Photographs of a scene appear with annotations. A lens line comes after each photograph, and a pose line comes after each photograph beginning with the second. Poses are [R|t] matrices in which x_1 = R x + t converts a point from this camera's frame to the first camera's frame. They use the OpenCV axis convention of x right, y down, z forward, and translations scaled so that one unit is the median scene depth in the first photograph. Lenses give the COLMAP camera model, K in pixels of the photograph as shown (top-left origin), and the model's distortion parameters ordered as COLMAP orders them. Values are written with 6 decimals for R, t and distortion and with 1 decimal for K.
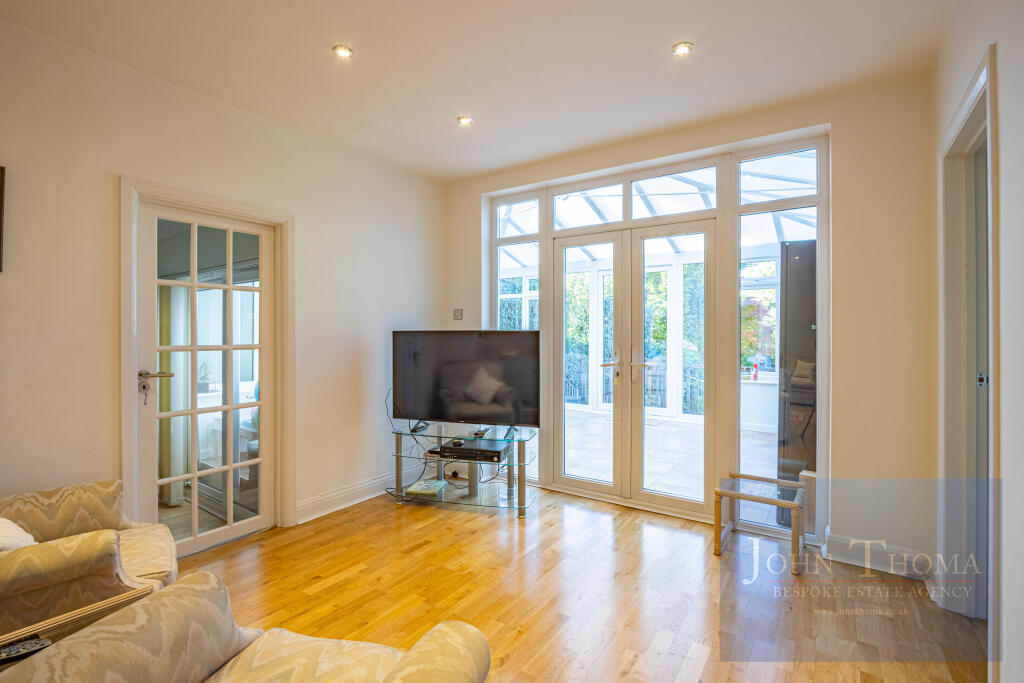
lens RADIAL K [[474.4, 0, 514.6], [0, 474.4, 335.8], [0, 0, 1]] dist [-0.020800, 0.002797]
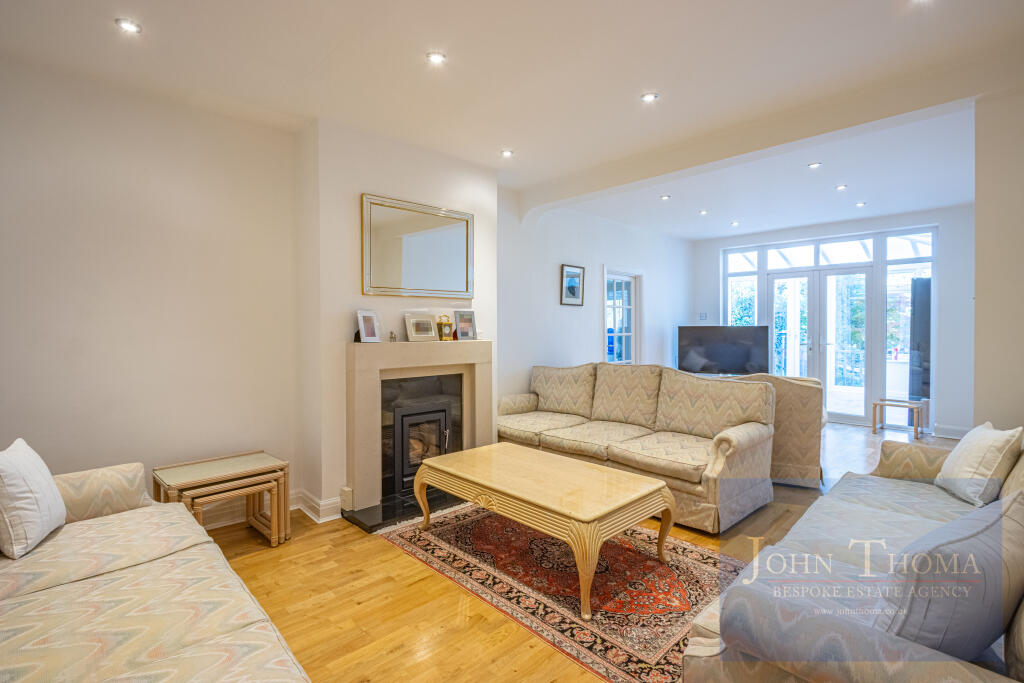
lens RADIAL K [[474.4, 0, 510.8], [0, 474.4, 337.9], [0, 0, 1]] dist [-0.020800, 0.002797]
pose [[0.980566, -0.001674, -0.196182, -0.633176], [0.004778, 0.999871, 0.015347, 0.003764], [0.196131, -0.015986, 0.980447, -1.147106]]
